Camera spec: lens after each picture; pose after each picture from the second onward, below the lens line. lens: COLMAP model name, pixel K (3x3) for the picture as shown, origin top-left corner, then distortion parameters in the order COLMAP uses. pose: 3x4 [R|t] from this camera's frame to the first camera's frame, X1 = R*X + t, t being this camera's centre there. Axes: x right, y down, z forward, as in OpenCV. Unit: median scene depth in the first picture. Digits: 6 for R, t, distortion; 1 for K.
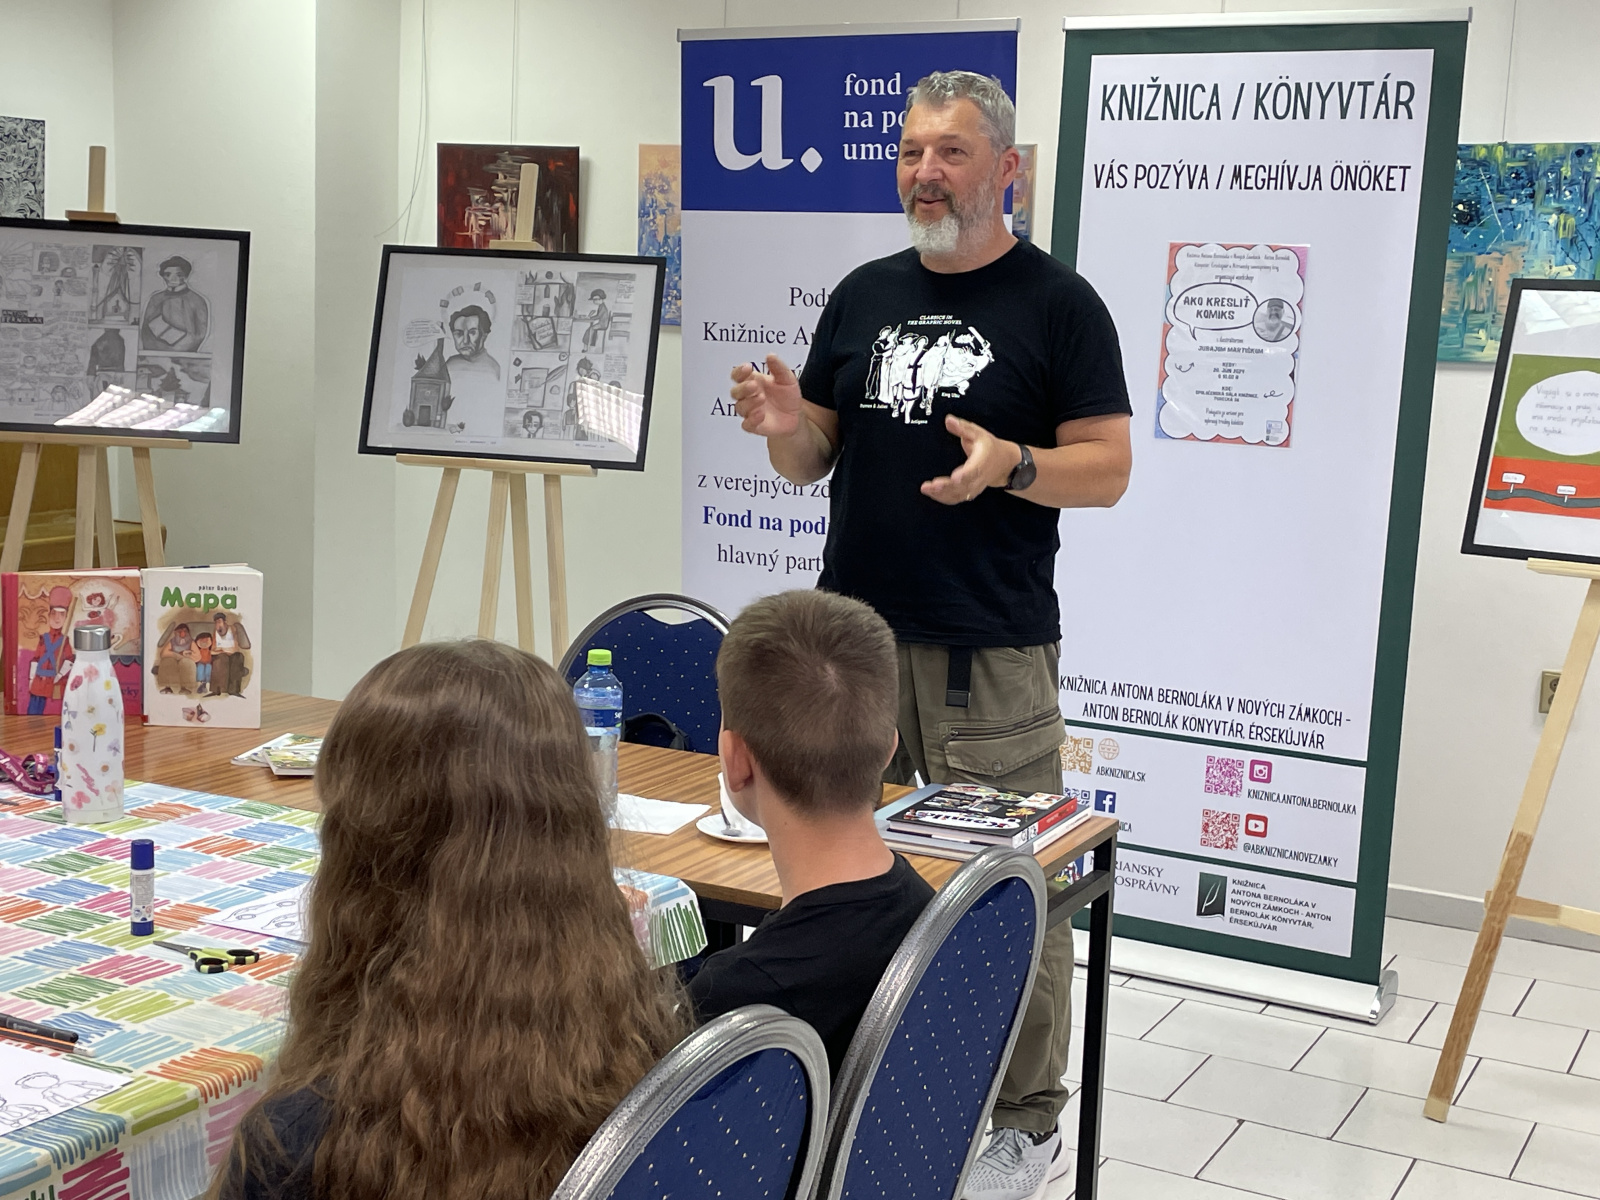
lens RADIAL K [[2099.1, 0, 800.0], [0, 2099.1, 600.0], [0, 0, 1]] dist [0.026576, -0.026445]
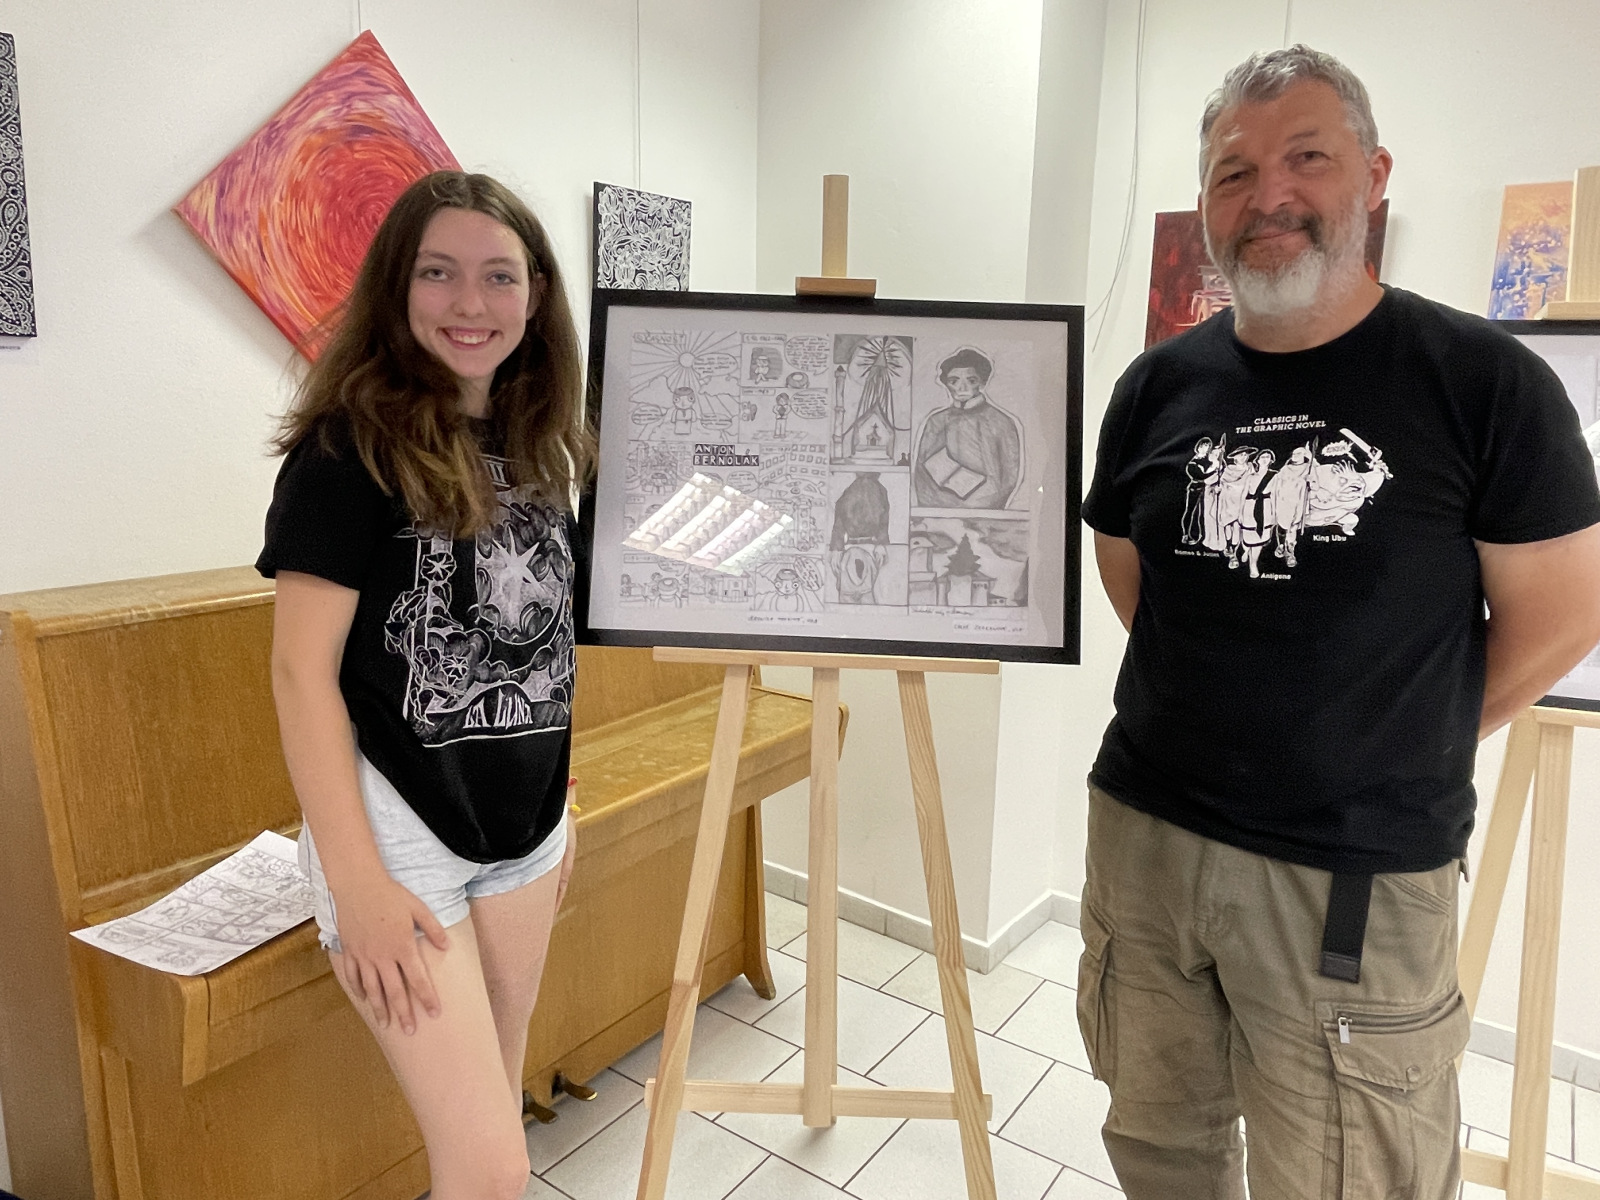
lens RADIAL K [[1081.5, 0, 800.0], [0, 1081.5, 600.0], [0, 0, 1]] dist [-0.000531, -0.000844]
pose [[0.988831, 0.009367, -0.148747, -0.298835], [-0.002710, 0.998988, 0.044895, -0.105868], [0.149017, -0.043991, 0.987856, 0.686454]]
